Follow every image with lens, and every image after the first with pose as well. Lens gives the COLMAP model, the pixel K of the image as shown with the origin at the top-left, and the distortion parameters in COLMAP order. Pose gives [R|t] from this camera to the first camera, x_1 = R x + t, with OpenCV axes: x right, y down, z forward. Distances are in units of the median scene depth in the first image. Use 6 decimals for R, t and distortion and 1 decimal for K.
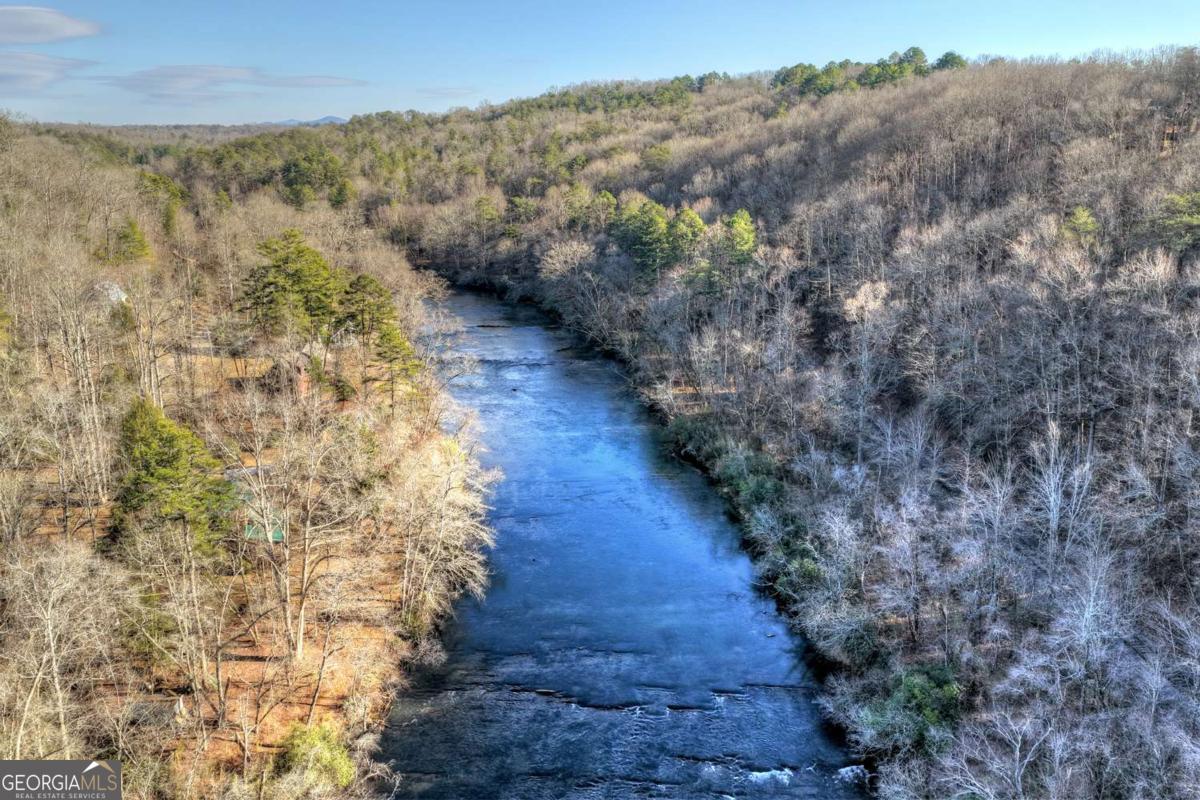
lens RADIAL K [[989.7, 0, 600.0], [0, 989.7, 400.0], [0, 0, 1]] dist [0.000690, -0.004536]
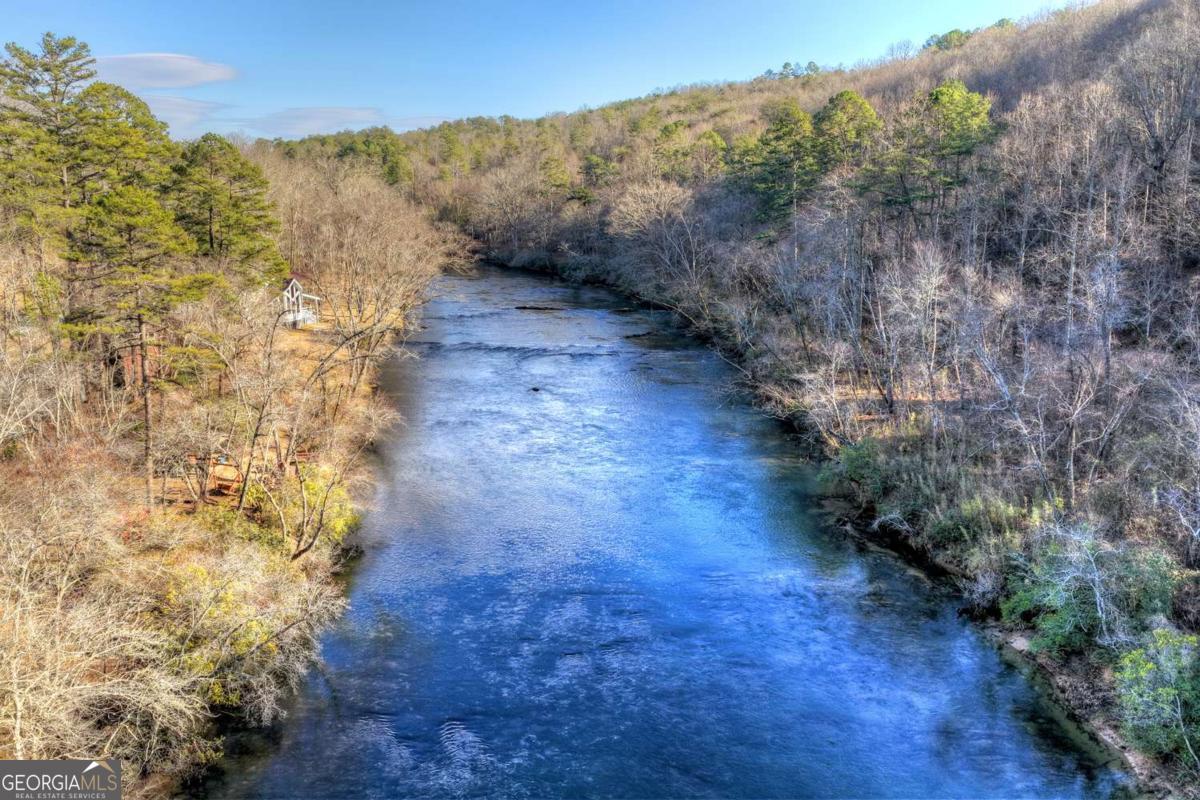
lens RADIAL K [[989.7, 0, 600.0], [0, 989.7, 400.0], [0, 0, 1]] dist [0.000690, -0.004536]
pose [[0.994103, 0.024645, -0.105605, 0.008080], [-0.028574, 0.998949, -0.035850, 0.013284], [0.104610, 0.038656, 0.993762, 0.402173]]
